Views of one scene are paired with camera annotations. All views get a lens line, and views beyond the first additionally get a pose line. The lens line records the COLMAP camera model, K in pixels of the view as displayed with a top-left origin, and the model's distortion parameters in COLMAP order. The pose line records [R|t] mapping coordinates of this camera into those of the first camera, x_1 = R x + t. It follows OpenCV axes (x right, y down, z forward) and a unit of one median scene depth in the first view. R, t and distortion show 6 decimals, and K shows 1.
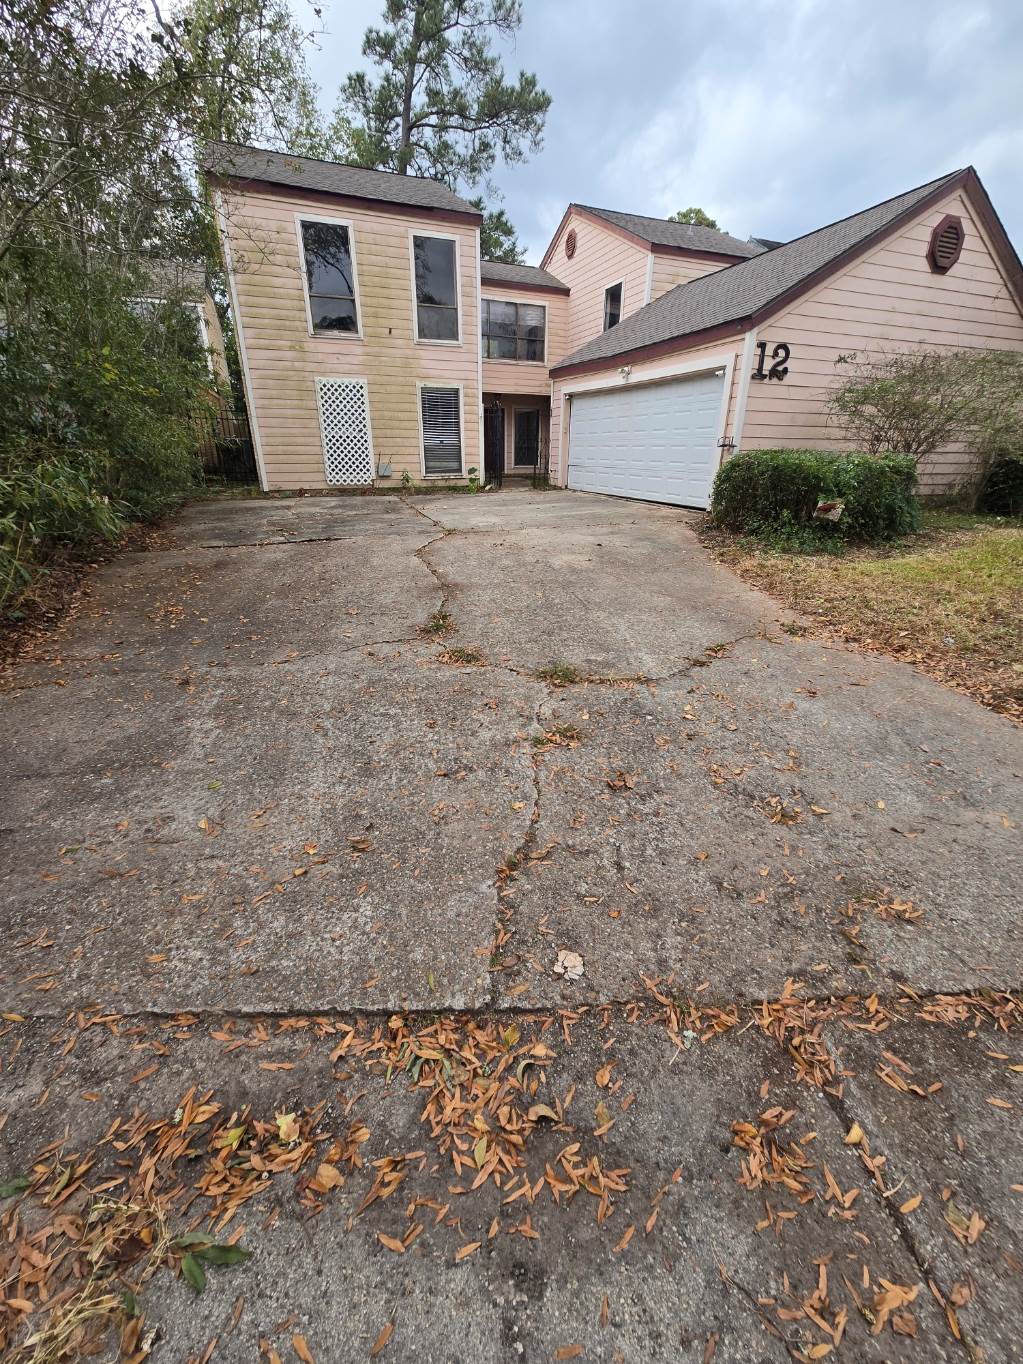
lens RADIAL K [[556.5, 0, 512.1], [0, 556.5, 684.9], [0, 0, 1]] dist [0.000987, 0.000543]
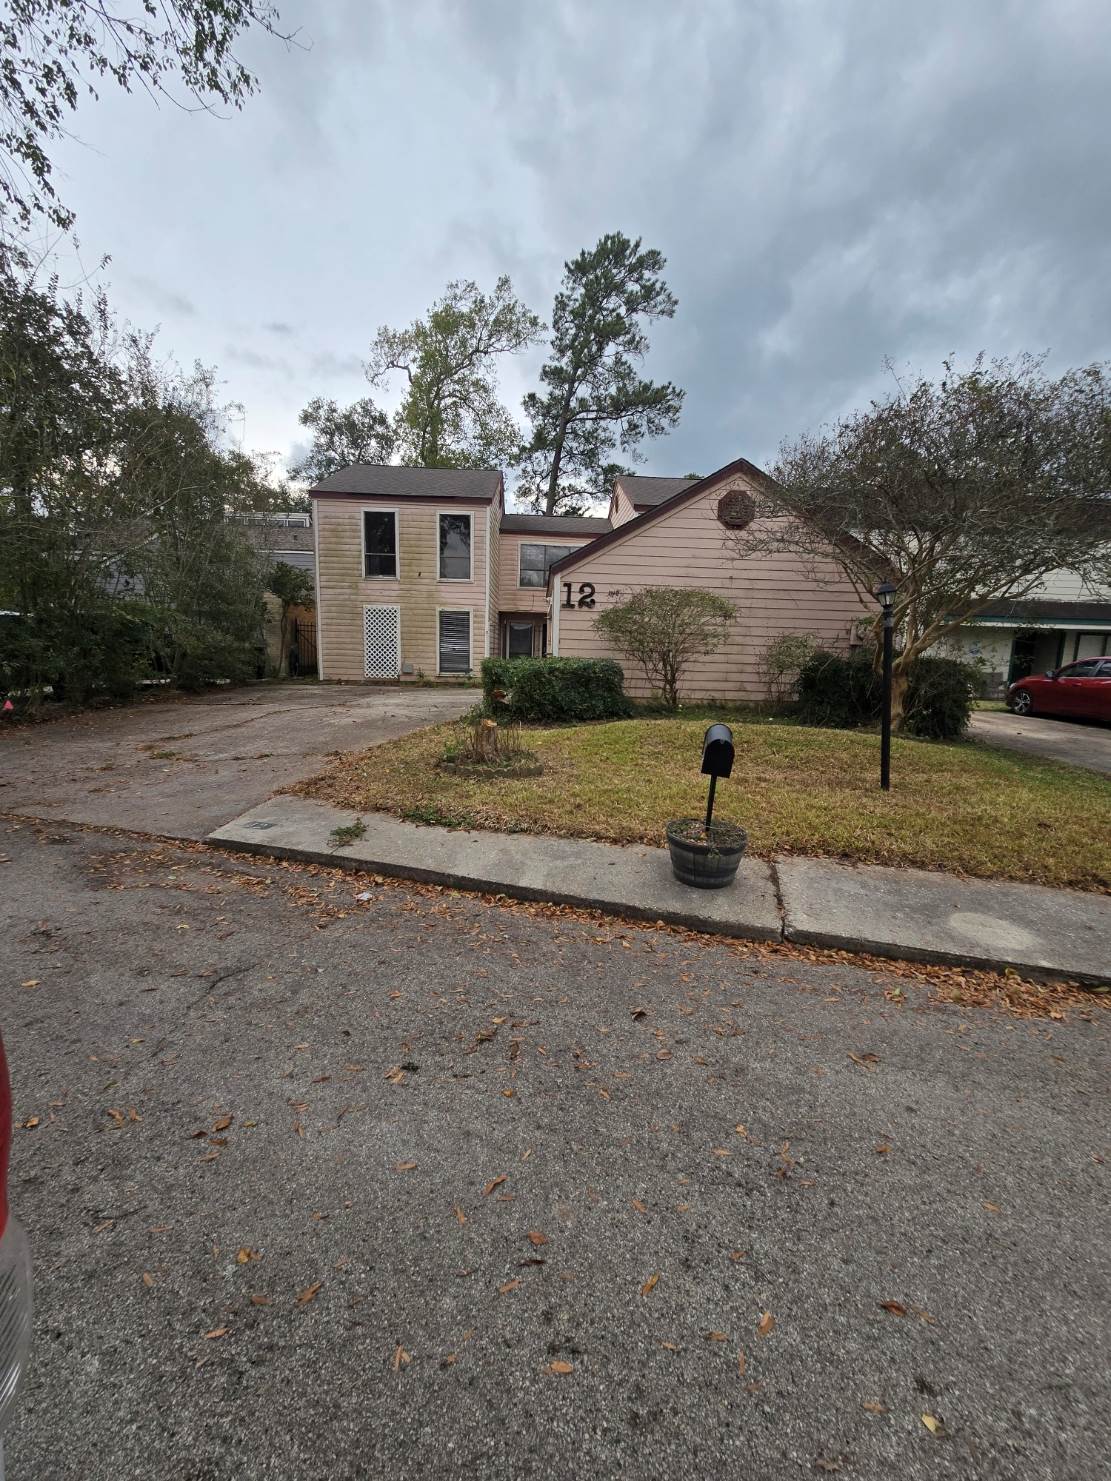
lens RADIAL K [[604.3, 0, 551.6], [0, 604.3, 739.6], [0, 0, 1]] dist [0.000987, 0.000543]
pose [[0.943302, 0.066049, -0.325297, 0.577561], [-0.150189, 0.958877, -0.240829, 0.064337], [0.296013, 0.276030, 0.914431, -0.149750]]
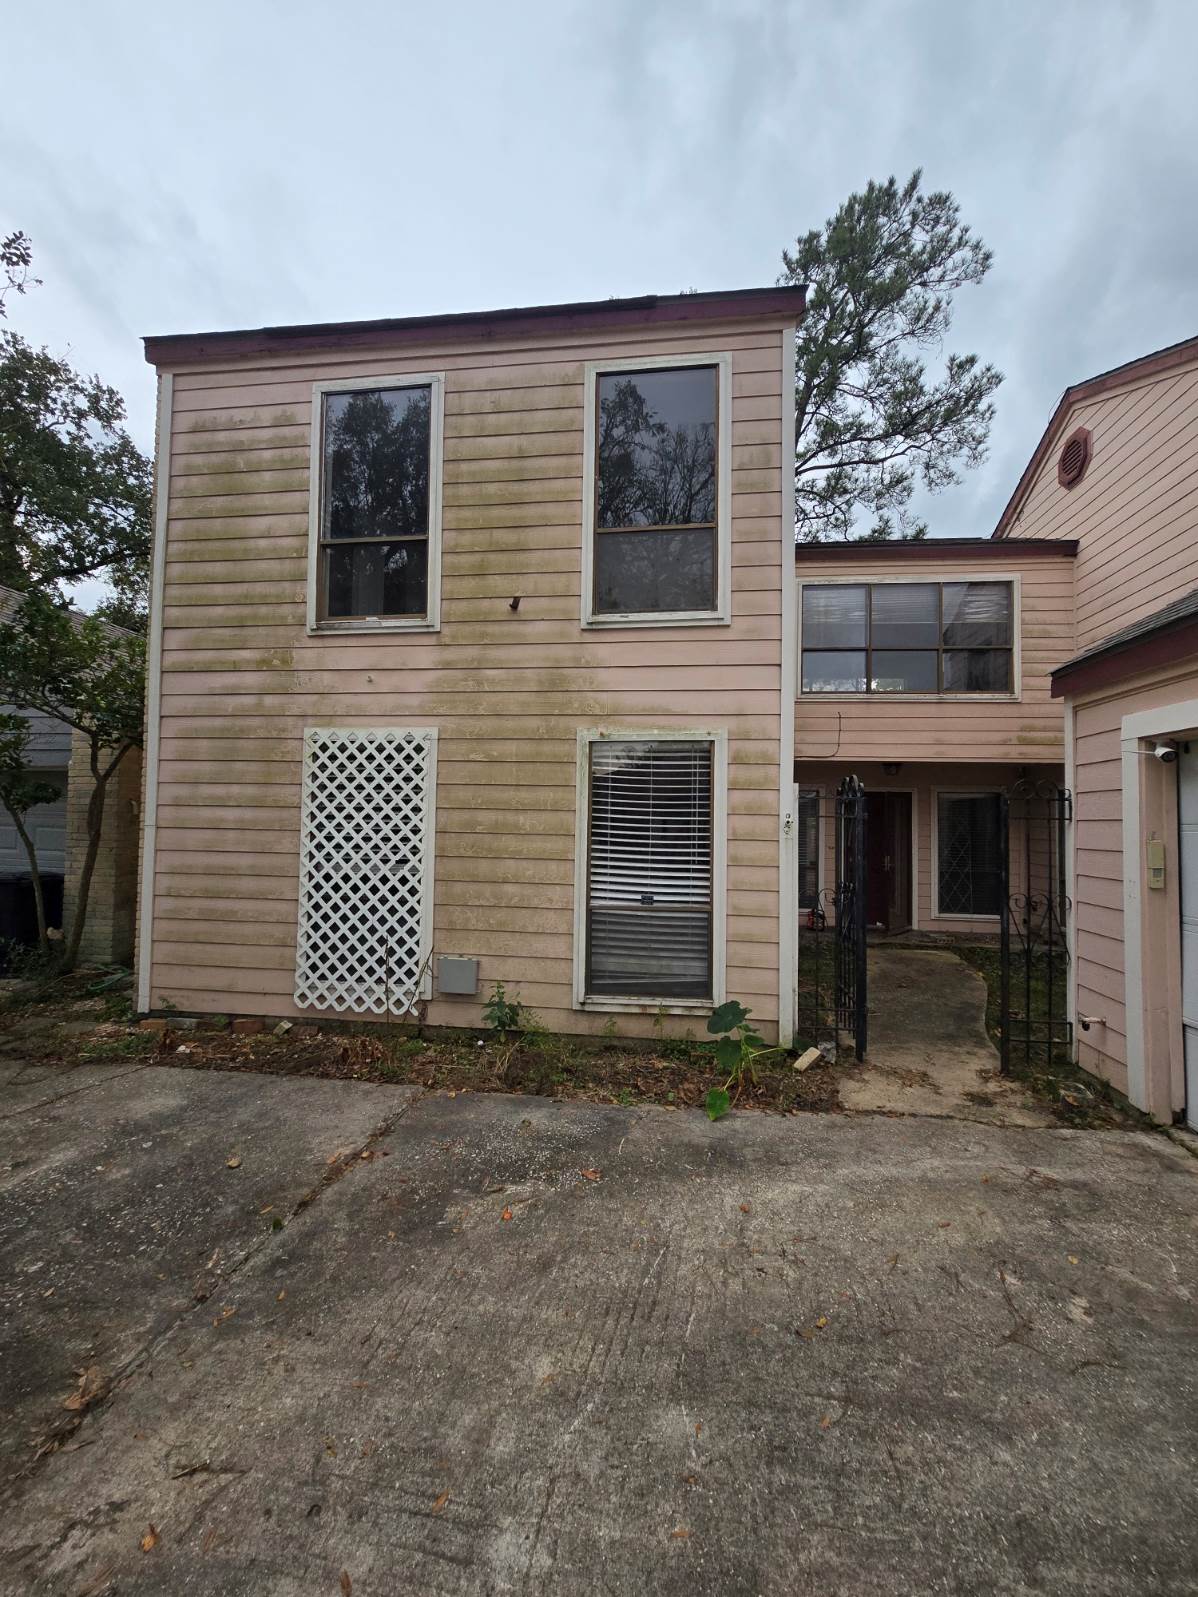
lens RADIAL K [[651.6, 0, 602.9], [0, 651.6, 797.9], [0, 0, 1]] dist [0.000987, 0.000543]
pose [[0.882268, -0.010203, -0.470636, 0.021747], [-0.196687, 0.900327, -0.388234, -0.361347], [0.427688, 0.435095, 0.792323, 0.719851]]
